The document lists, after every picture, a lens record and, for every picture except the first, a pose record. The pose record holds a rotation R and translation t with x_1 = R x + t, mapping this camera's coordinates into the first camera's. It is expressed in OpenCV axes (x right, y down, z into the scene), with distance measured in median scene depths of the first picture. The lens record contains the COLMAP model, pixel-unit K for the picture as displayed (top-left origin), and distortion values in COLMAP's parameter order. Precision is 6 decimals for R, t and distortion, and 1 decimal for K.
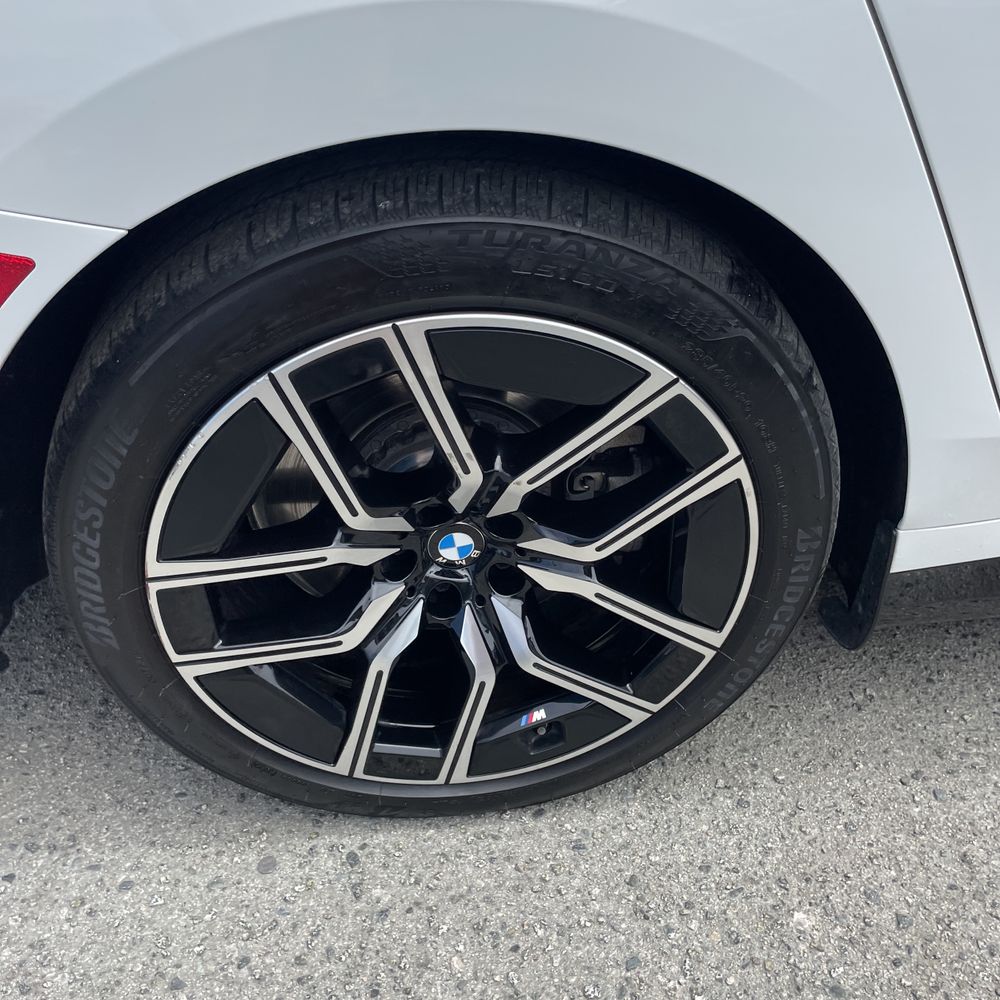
lens RADIAL K [[1020.1, 0, 492.3], [0, 1020.1, 488.5], [0, 0, 1]] dist [0.095622, -0.139225]
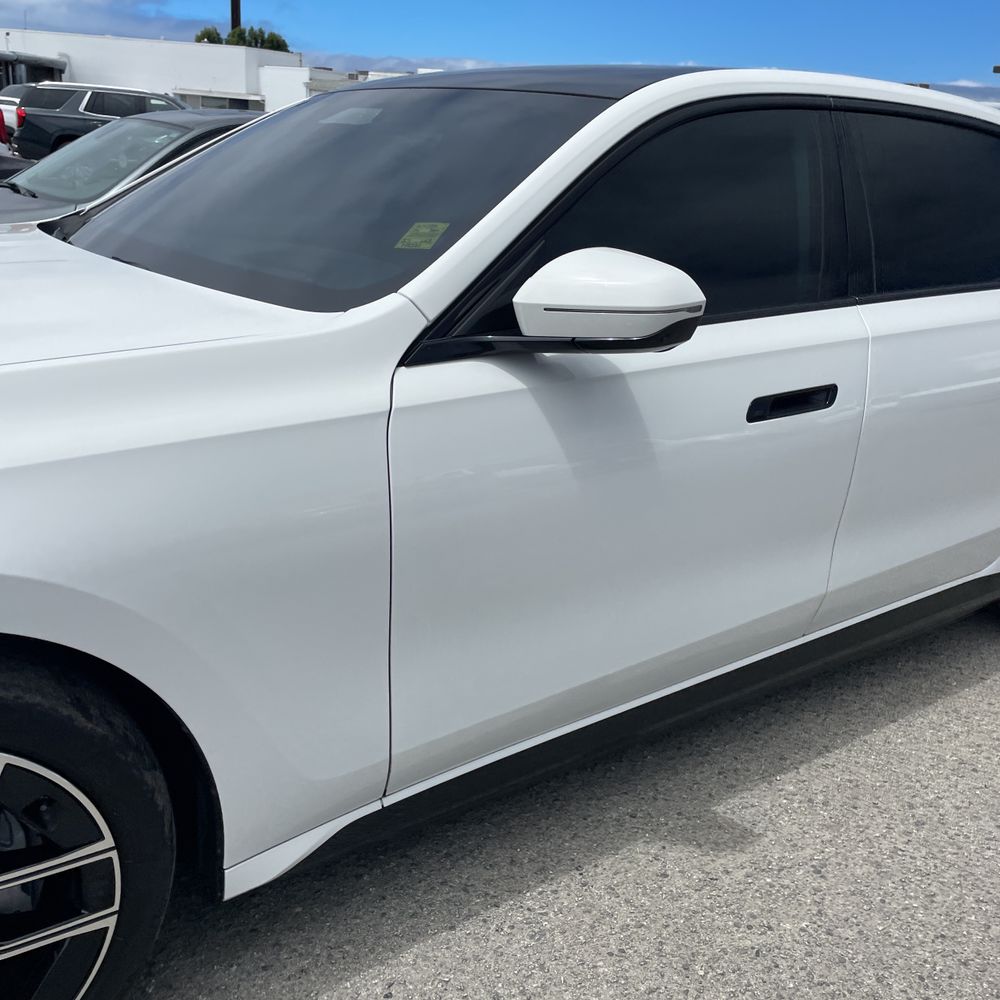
lens RADIAL K [[1020.1, 0, 492.3], [0, 1020.1, 488.5], [0, 0, 1]] dist [0.095622, -0.139225]
pose [[0.772717, -0.591302, 0.230803, 0.603234], [0.609149, 0.793018, -0.007743, 0.100829], [-0.178453, 0.146577, 0.972970, -0.513244]]
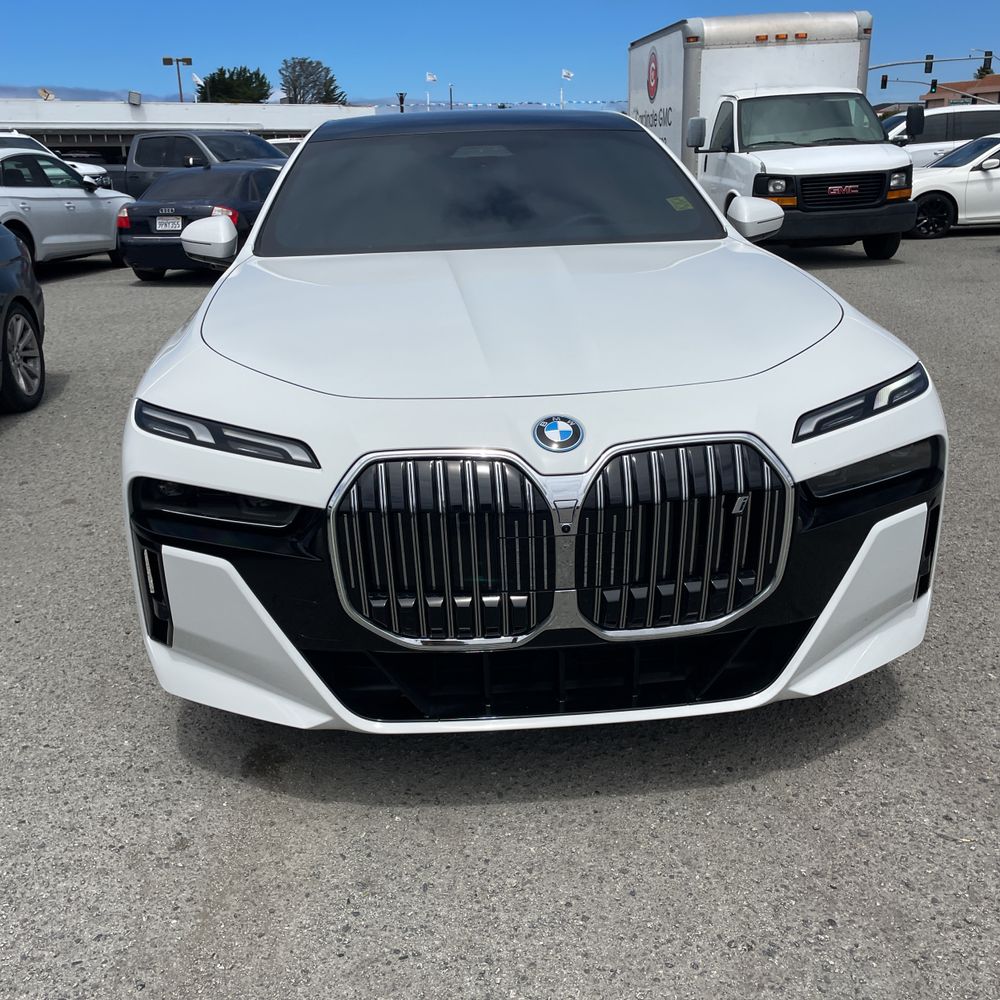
lens RADIAL K [[1019.7, 0, 500.0], [0, 1019.7, 500.0], [0, 0, 1]] dist [0.086913, -0.114057]
pose [[0.034838, -0.777130, 0.628376, -2.042167], [0.586353, 0.525060, 0.616849, -2.481866], [-0.809306, 0.346960, 0.473964, 0.330573]]
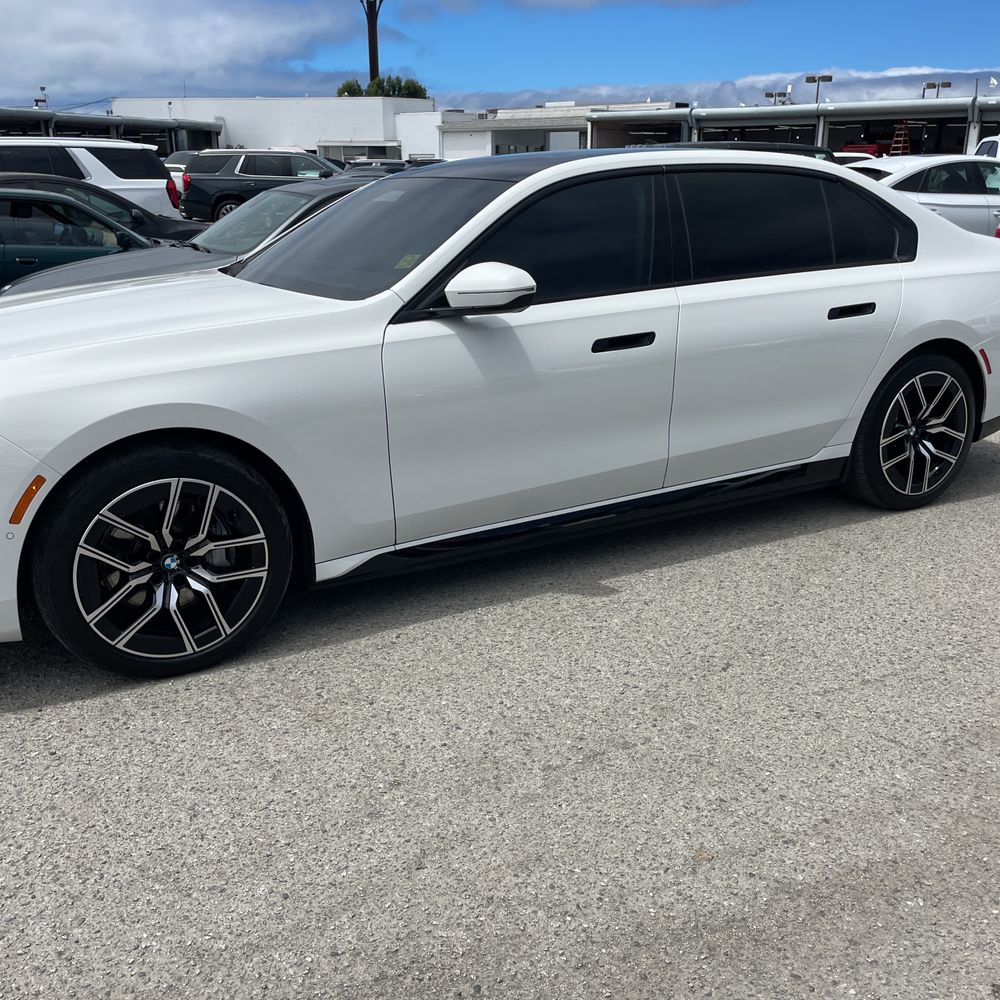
lens RADIAL K [[1020.1, 0, 492.3], [0, 1020.1, 488.5], [0, 0, 1]] dist [0.095622, -0.139225]
pose [[0.781074, -0.609435, 0.136063, 0.450642], [0.623415, 0.773527, -0.114060, 0.865839], [-0.035736, 0.173913, 0.984112, -2.195391]]
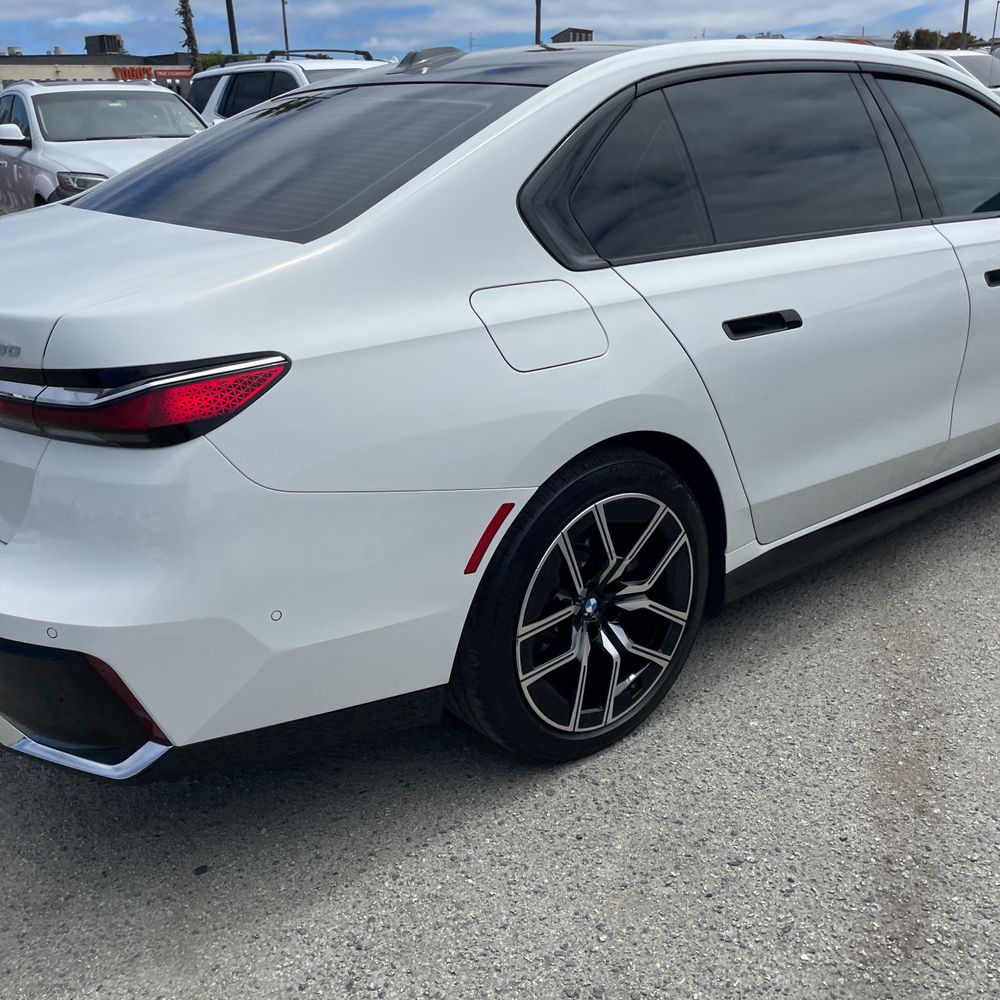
lens RADIAL K [[1002.9, 0, 482.4], [0, 1002.9, 481.2], [0, 0, 1]] dist [0.081071, -0.022989]
pose [[0.847226, -0.206294, 0.489541, -1.361014], [0.349911, 0.910082, -0.222064, 0.228917], [-0.399712, 0.359434, 0.843230, -0.988069]]
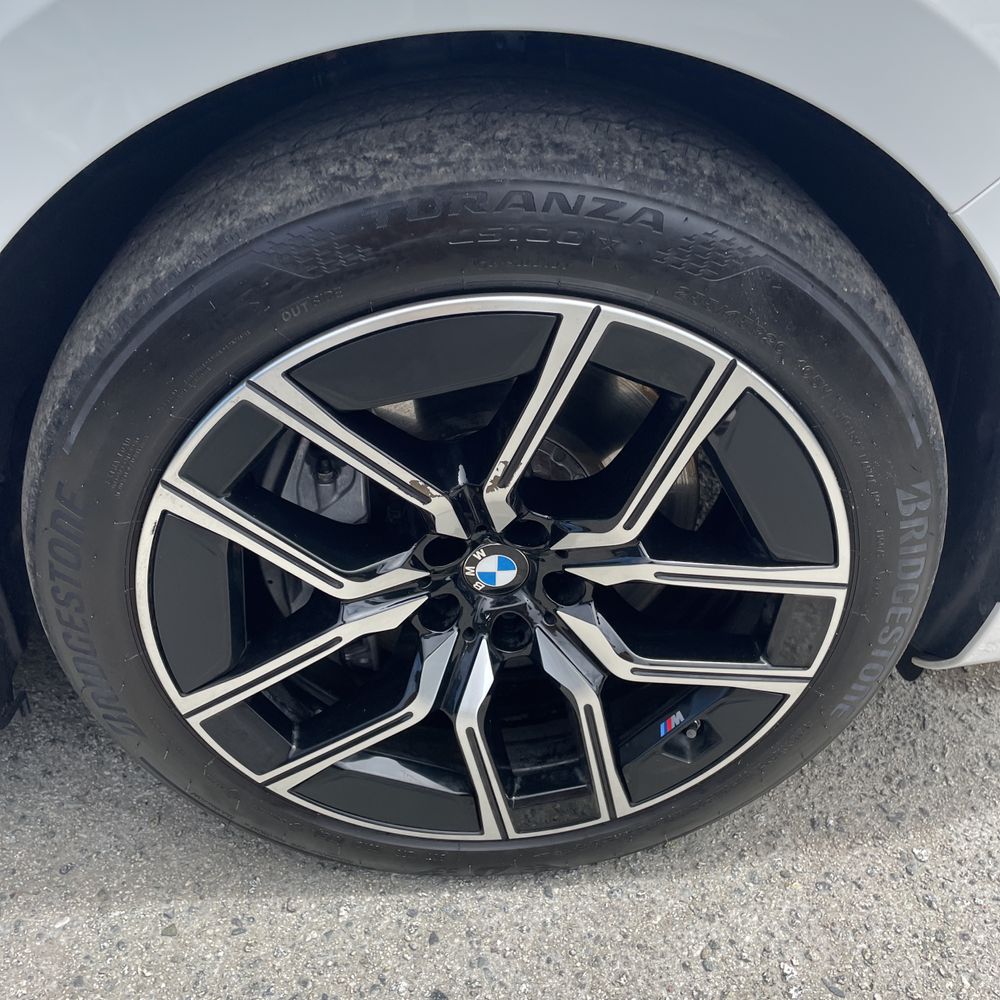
lens RADIAL K [[1011.8, 0, 494.8], [0, 1011.8, 498.7], [0, 0, 1]] dist [0.108094, -0.151600]
pose [[0.888817, -0.337535, -0.309960, 0.260508], [0.345841, 0.937828, -0.029555, 0.024567], [0.300665, -0.080928, 0.950290, 0.184177]]
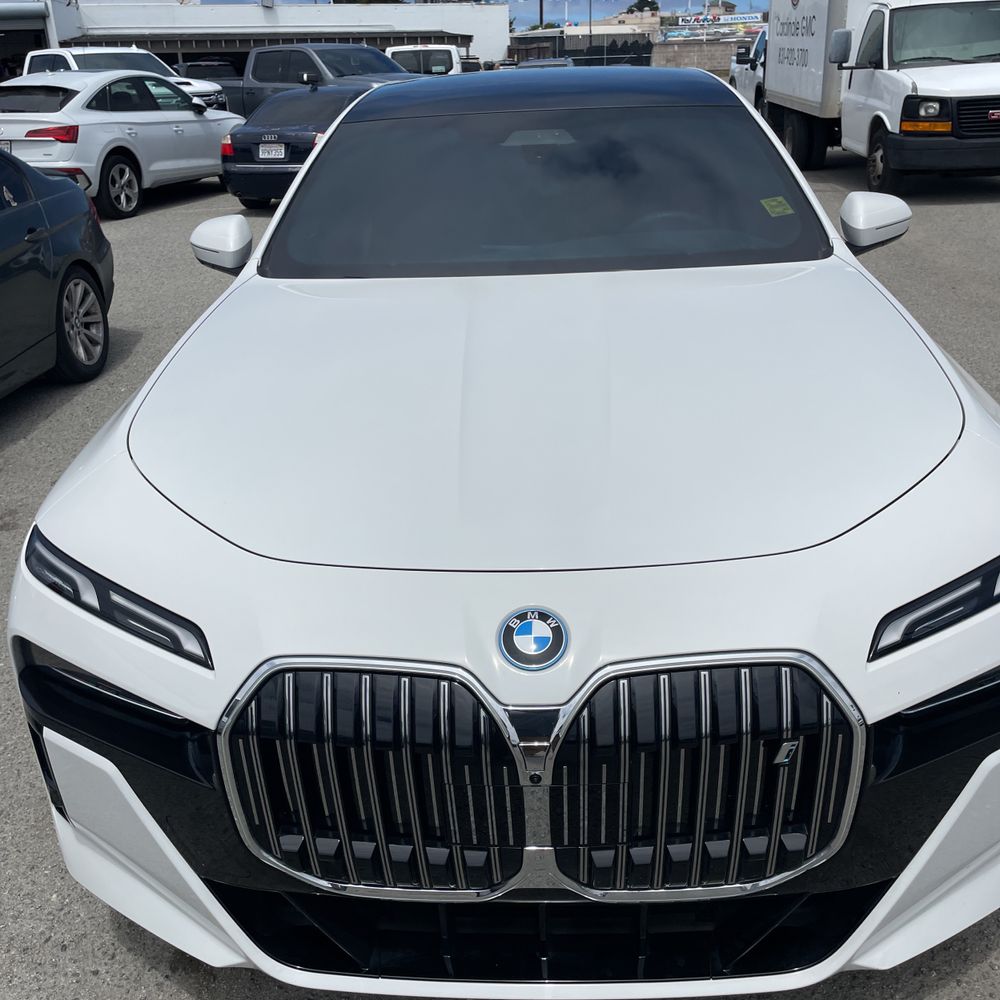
lens RADIAL K [[1021.2, 0, 514.0], [0, 1021.2, 483.0], [0, 0, 1]] dist [0.079919, -0.104959]
pose [[0.126459, -0.818061, 0.561057, -1.295516], [0.635080, 0.501255, 0.587722, -2.224173], [-0.762024, 0.281993, 0.582922, 0.249820]]
